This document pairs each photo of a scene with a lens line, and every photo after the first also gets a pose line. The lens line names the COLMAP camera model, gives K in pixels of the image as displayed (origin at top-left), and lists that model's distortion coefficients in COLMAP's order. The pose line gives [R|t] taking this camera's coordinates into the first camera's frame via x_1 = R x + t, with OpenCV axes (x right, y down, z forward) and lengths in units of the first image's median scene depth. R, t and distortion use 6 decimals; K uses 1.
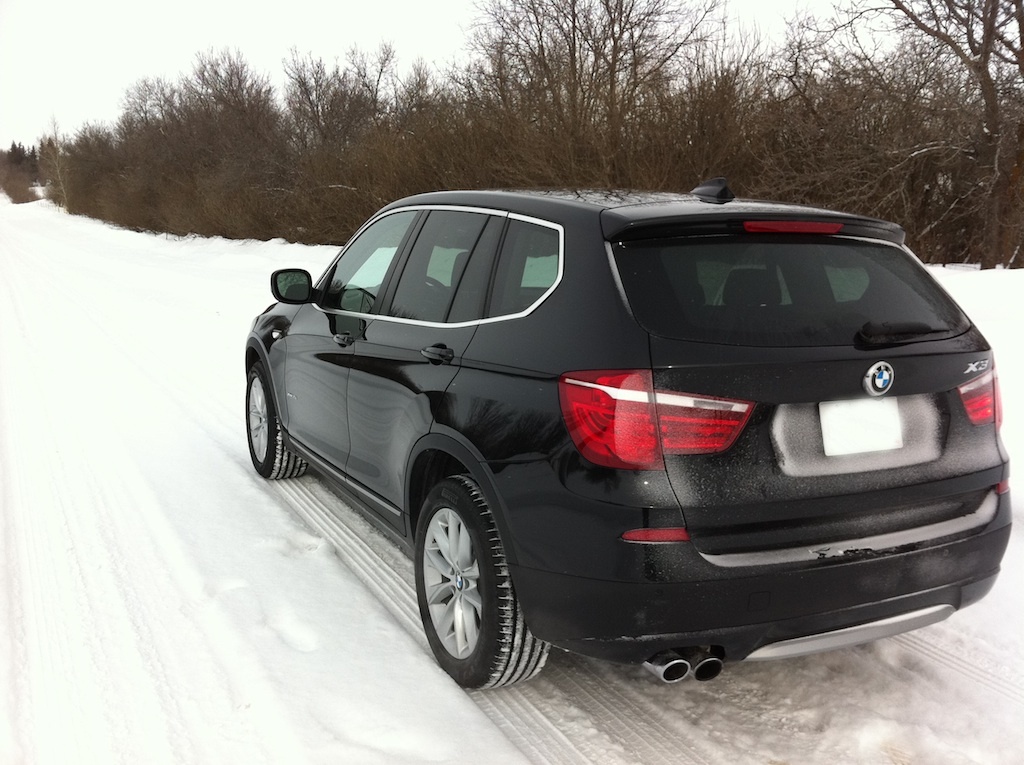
lens RADIAL K [[982.4, 0, 518.2], [0, 982.4, 387.6], [0, 0, 1]] dist [0.102407, -0.319558]
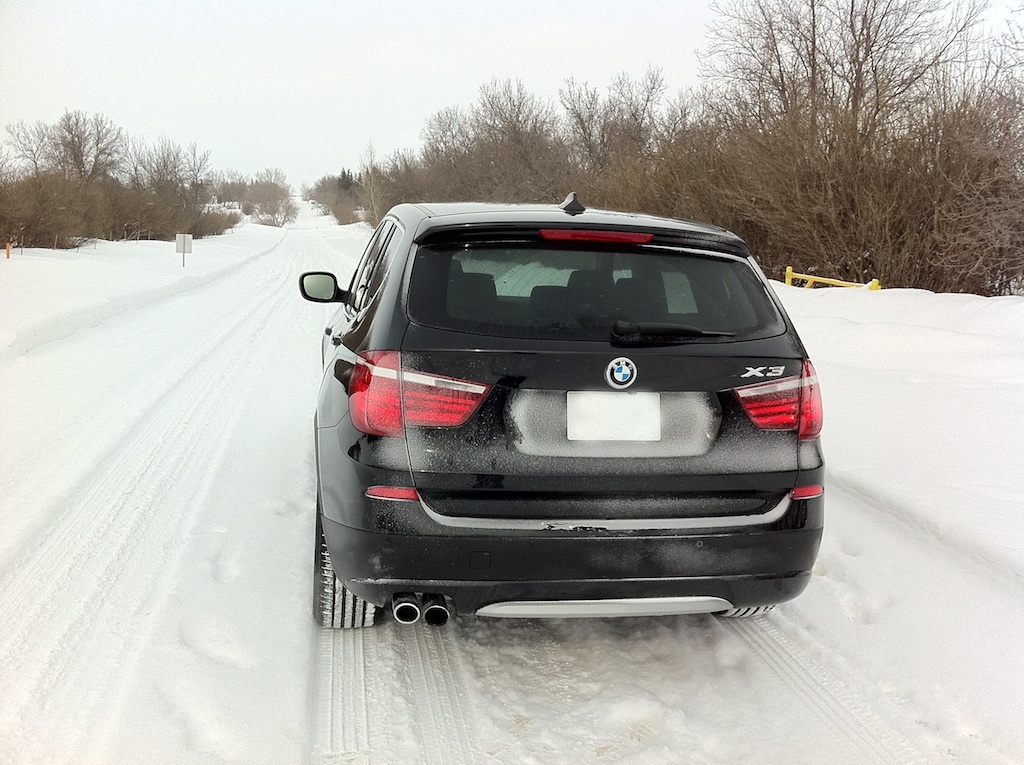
lens RADIAL K [[982.4, 0, 518.2], [0, 982.4, 387.6], [0, 0, 1]] dist [0.102407, -0.319558]
pose [[0.957079, 0.059669, -0.283619, 0.540441], [-0.067135, 0.997605, -0.016666, 0.031416], [0.281945, 0.034992, 0.958792, -0.069808]]
